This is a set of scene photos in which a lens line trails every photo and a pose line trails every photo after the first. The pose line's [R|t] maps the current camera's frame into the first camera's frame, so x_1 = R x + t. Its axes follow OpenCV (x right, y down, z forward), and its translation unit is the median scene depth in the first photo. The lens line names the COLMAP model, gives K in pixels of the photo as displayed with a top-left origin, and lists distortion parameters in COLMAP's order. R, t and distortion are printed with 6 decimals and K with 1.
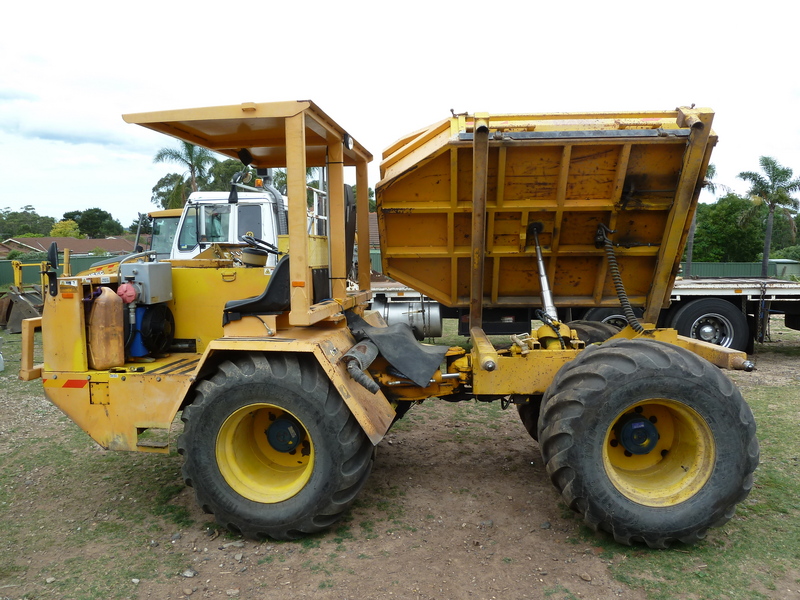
lens RADIAL K [[600.1, 0, 396.7], [0, 600.1, 301.1], [0, 0, 1]] dist [-0.029507, 0.009856]
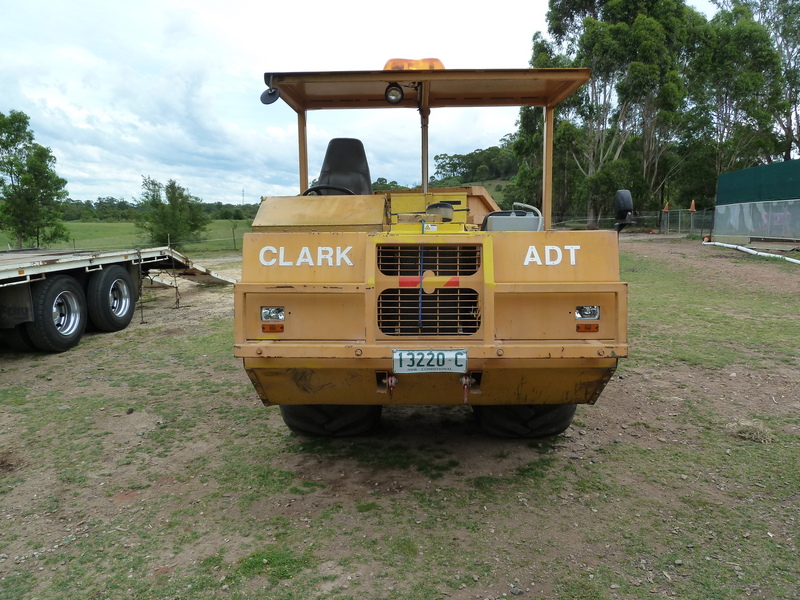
lens RADIAL K [[600.1, 0, 402.0], [0, 600.1, 293.4], [0, 0, 1]] dist [-0.029507, 0.009856]
pose [[-0.116733, -0.108314, 0.987239, -0.626086], [0.088282, 0.988969, 0.118943, -0.037769], [-0.989232, 0.101040, -0.105883, 0.617141]]
